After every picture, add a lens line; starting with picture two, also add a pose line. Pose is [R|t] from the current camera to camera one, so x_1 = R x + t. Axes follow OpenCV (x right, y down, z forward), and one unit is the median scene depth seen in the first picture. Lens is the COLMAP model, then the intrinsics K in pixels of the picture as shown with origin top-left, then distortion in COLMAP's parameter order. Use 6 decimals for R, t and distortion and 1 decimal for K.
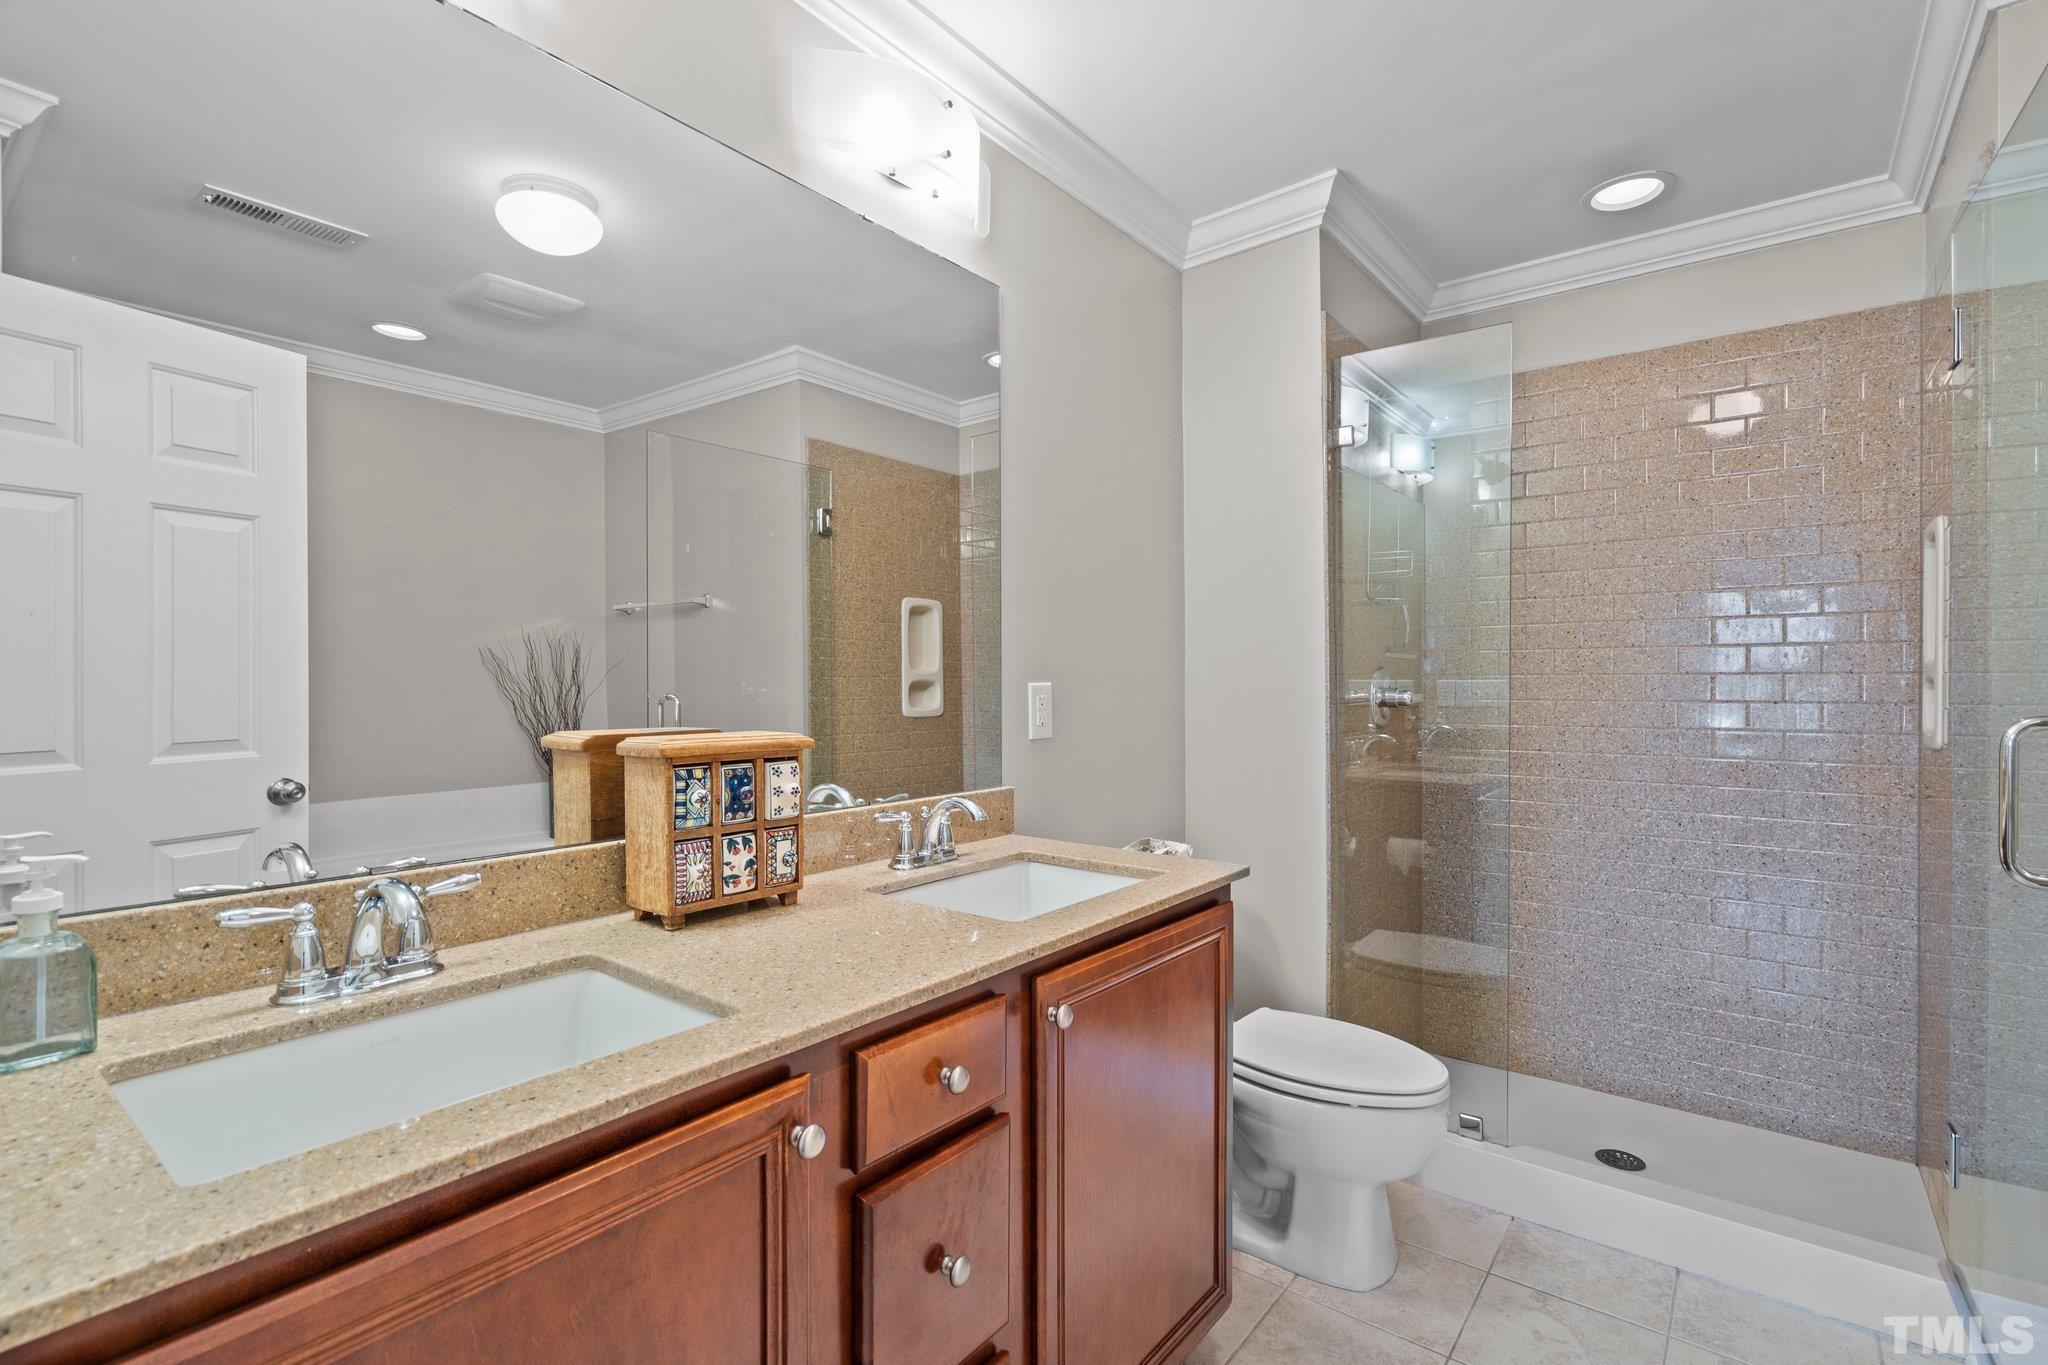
lens RADIAL K [[937.5, 0, 1021.0], [0, 937.5, 681.8], [0, 0, 1]] dist [-0.000751, -0.000134]
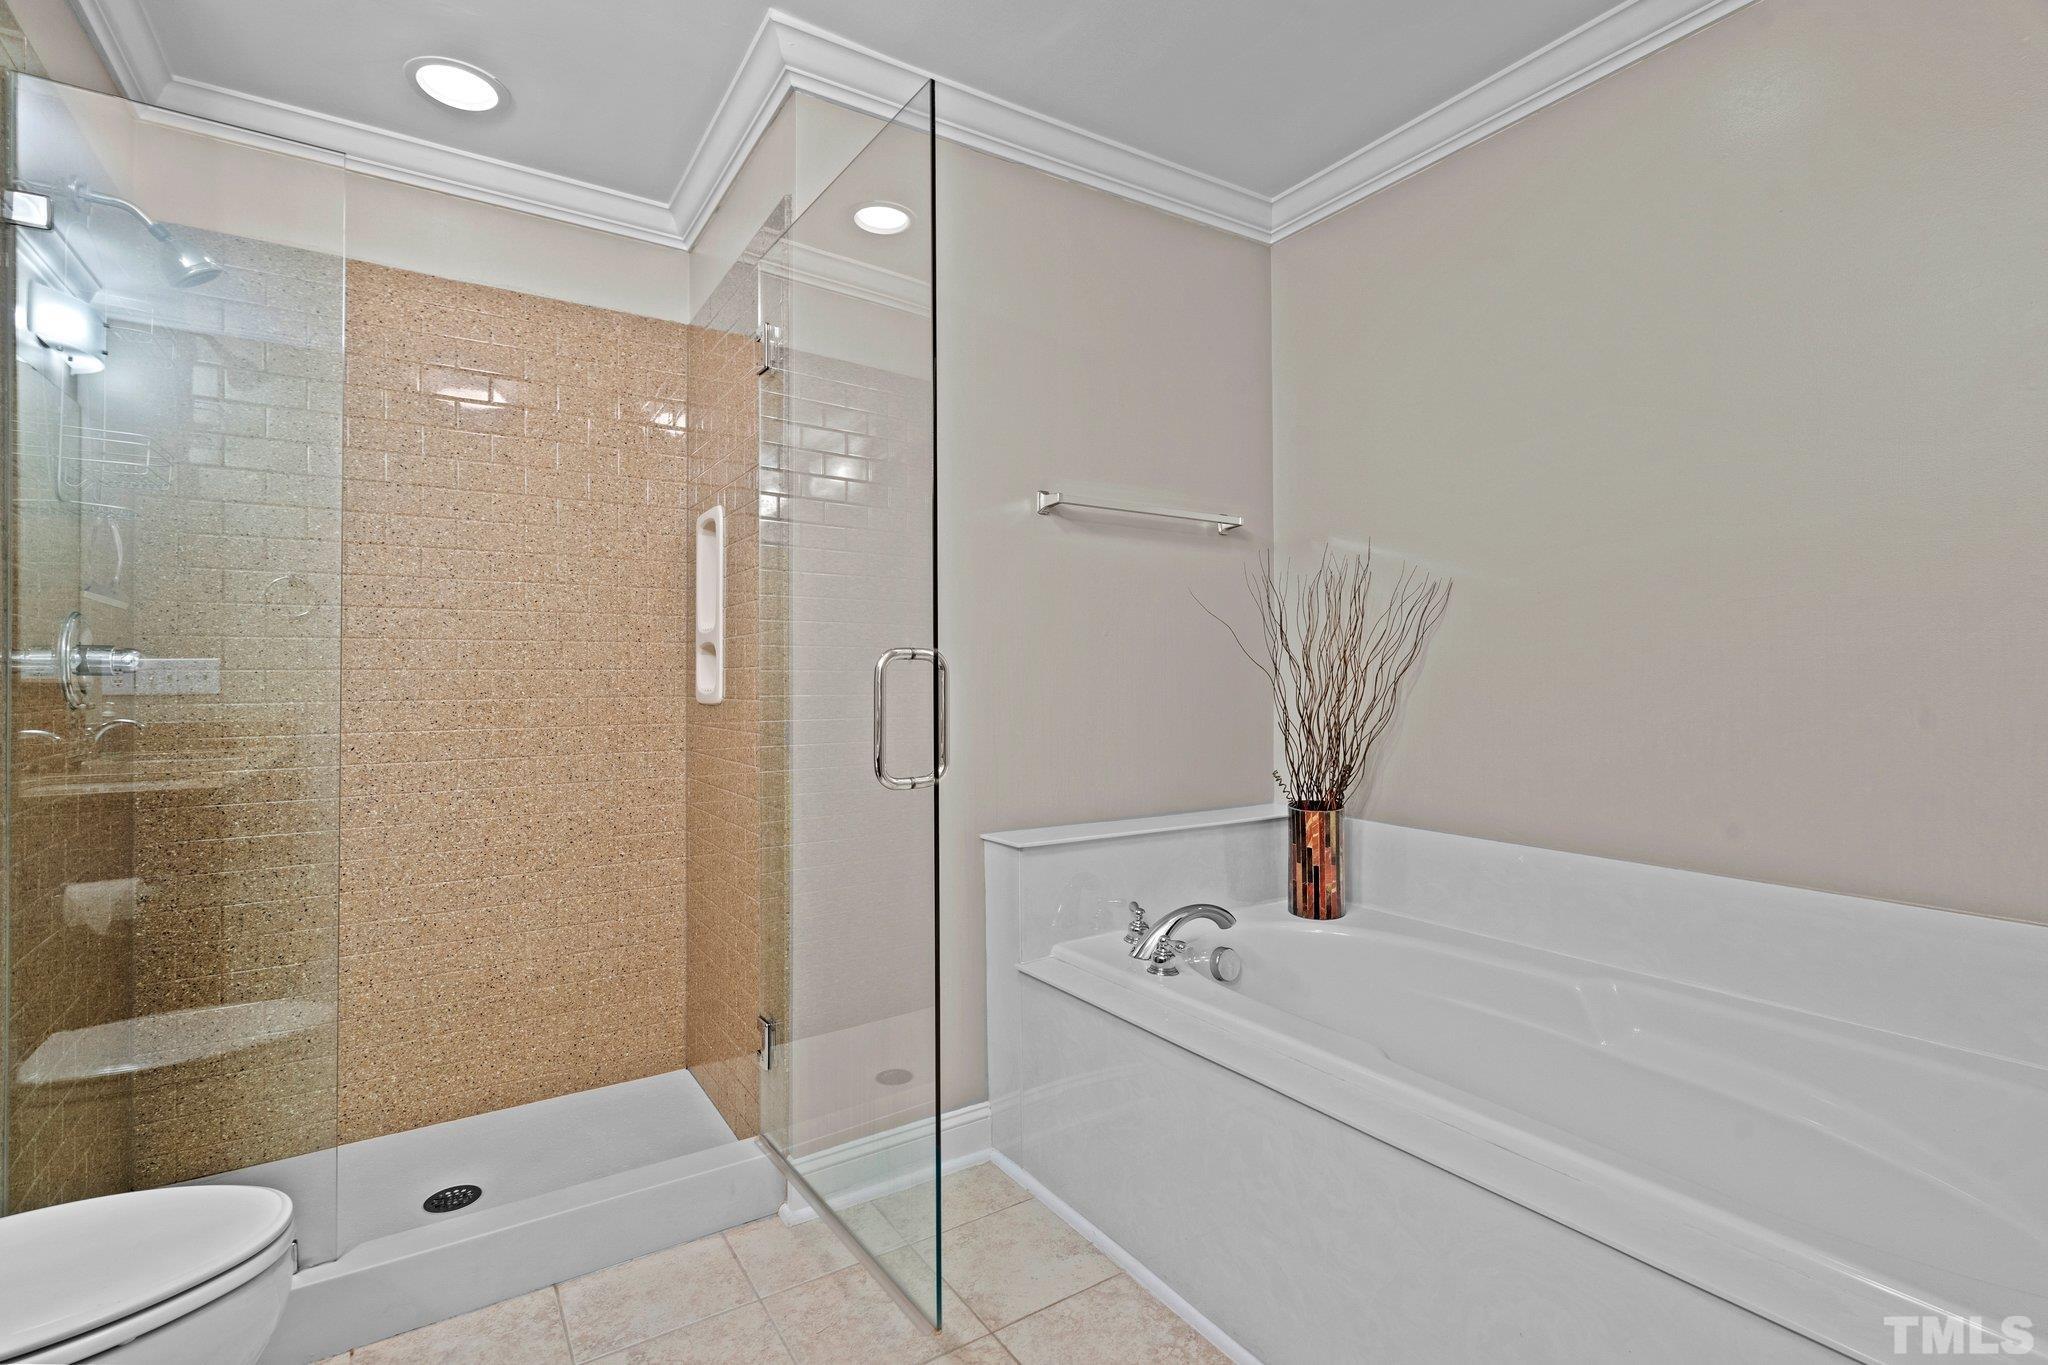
lens RADIAL K [[937.5, 0, 1026.3], [0, 937.5, 669.4], [0, 0, 1]] dist [-0.000751, -0.000134]
pose [[0.314874, 0.010585, 0.949074, -0.012004], [0.005637, 0.999899, -0.013022, 0.035317], [-0.949117, 0.009451, 0.314783, 0.200479]]
